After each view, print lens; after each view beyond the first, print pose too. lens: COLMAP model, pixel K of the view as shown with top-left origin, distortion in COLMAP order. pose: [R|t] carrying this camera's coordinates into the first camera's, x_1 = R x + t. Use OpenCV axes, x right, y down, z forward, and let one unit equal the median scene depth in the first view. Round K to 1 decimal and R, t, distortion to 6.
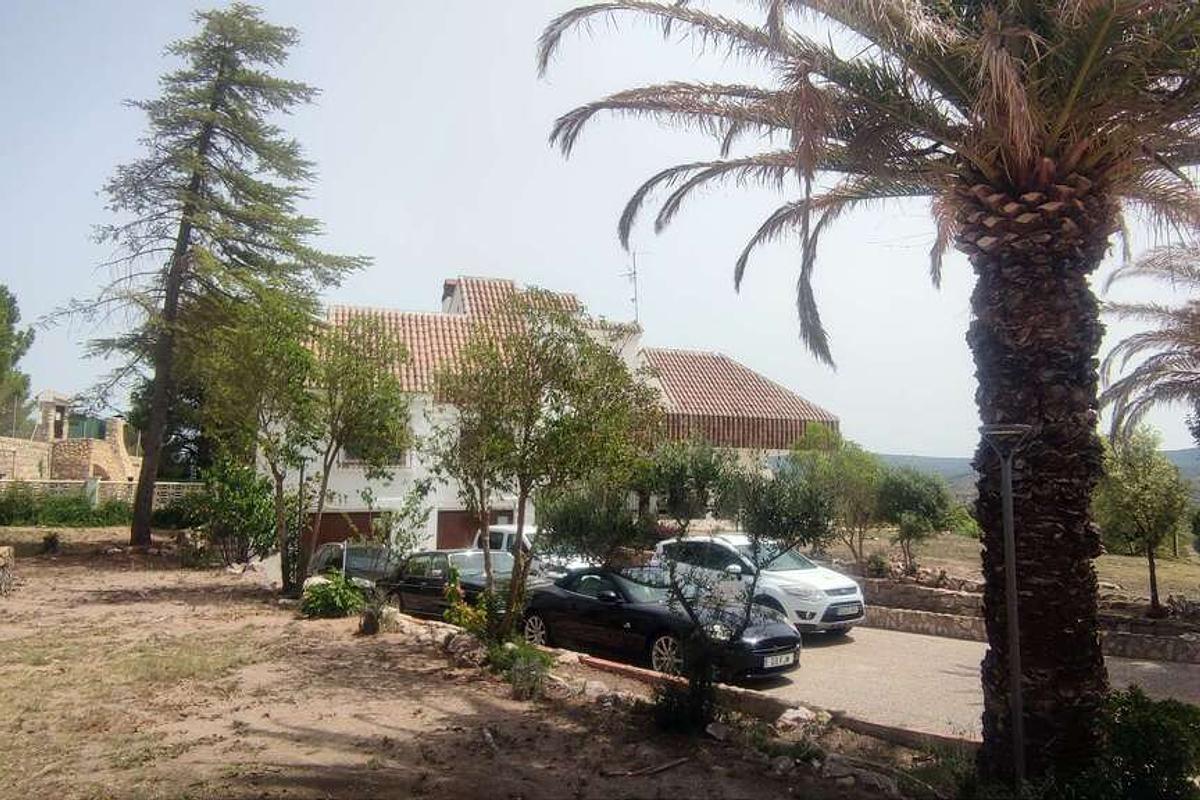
lens RADIAL K [[814.1, 0, 608.2], [0, 814.1, 400.2], [0, 0, 1]] dist [0.003599, 0.000800]
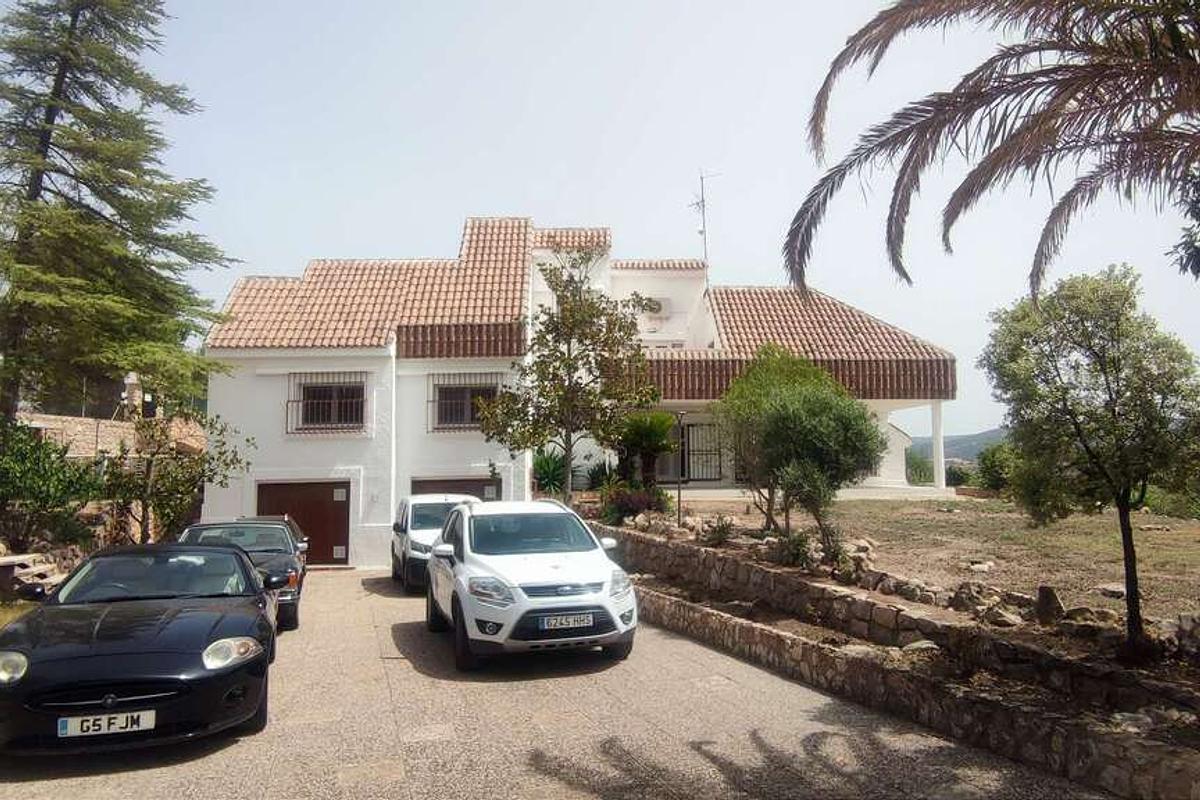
lens RADIAL K [[814.1, 0, 608.2], [0, 814.1, 400.2], [0, 0, 1]] dist [0.003599, 0.000800]
pose [[0.953566, -0.042663, -0.298146, 0.321922], [0.050383, 0.998563, 0.018253, 0.054056], [0.296939, -0.032427, 0.954346, 0.277993]]
